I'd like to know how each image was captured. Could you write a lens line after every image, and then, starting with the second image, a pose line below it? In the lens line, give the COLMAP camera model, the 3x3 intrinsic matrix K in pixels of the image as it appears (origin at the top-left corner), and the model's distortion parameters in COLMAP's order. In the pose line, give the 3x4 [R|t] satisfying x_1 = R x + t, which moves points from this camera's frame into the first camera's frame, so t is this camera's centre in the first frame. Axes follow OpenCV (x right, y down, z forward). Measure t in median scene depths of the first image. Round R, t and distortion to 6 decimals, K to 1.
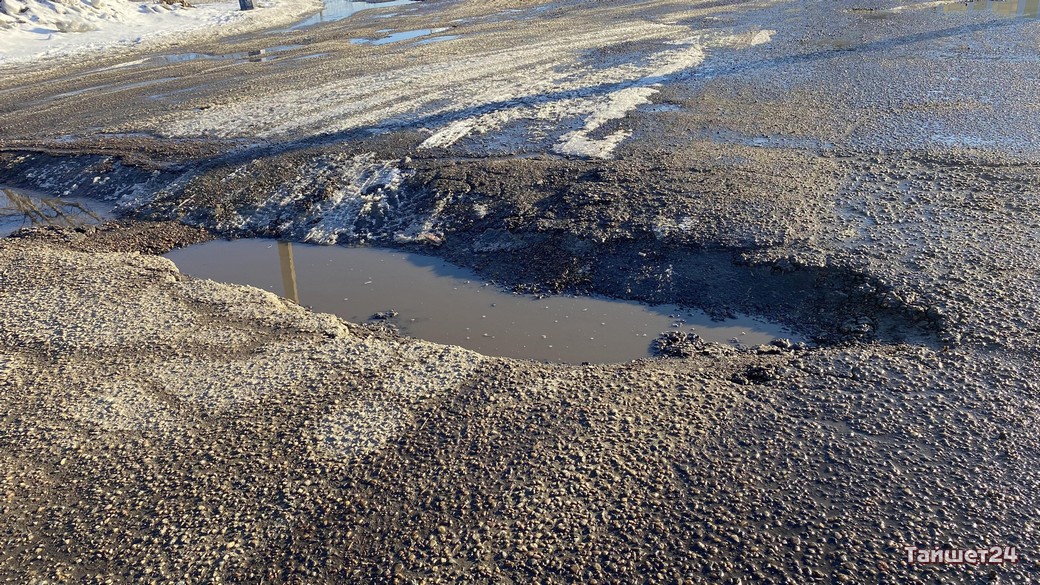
lens RADIAL K [[767.0, 0, 522.5], [0, 767.0, 324.3], [0, 0, 1]] dist [0.080772, -0.093064]
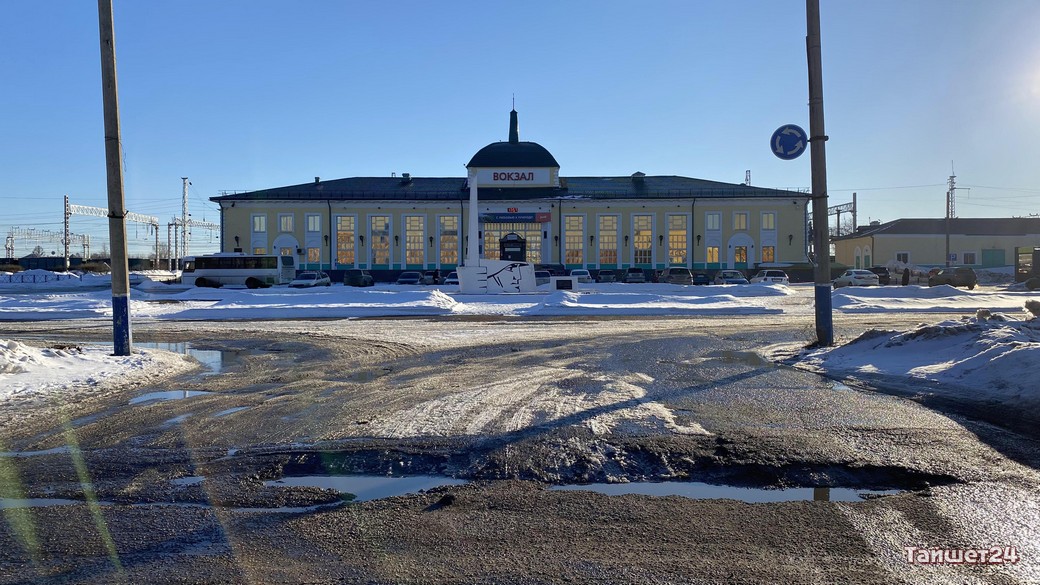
lens RADIAL K [[778.0, 0, 520.0], [0, 778.0, 292.5], [0, 0, 1]] dist [0.130105, -0.251237]
pose [[0.905745, 0.049828, 0.420883, -1.330290], [0.146387, 0.895169, -0.421003, 0.231046], [-0.397739, 0.442933, 0.803501, -0.528360]]
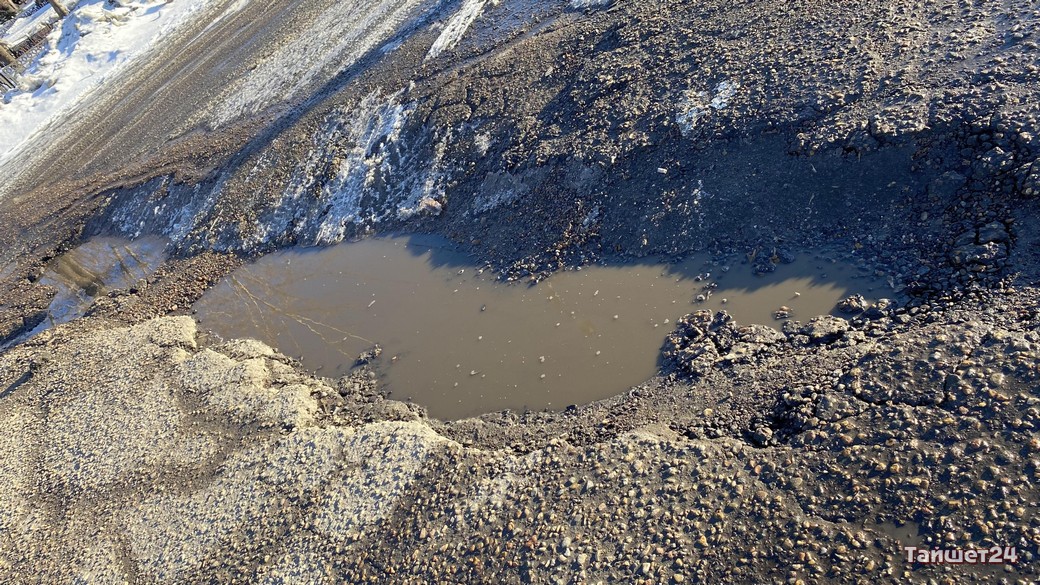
lens RADIAL K [[761.1, 0, 532.8], [0, 761.1, 323.4], [0, 0, 1]] dist [0.057077, -0.076495]
pose [[0.909088, -0.249235, -0.333828, 0.221739], [0.327999, 0.922239, 0.204673, -0.129640], [0.256857, -0.295561, 0.920146, 0.255247]]
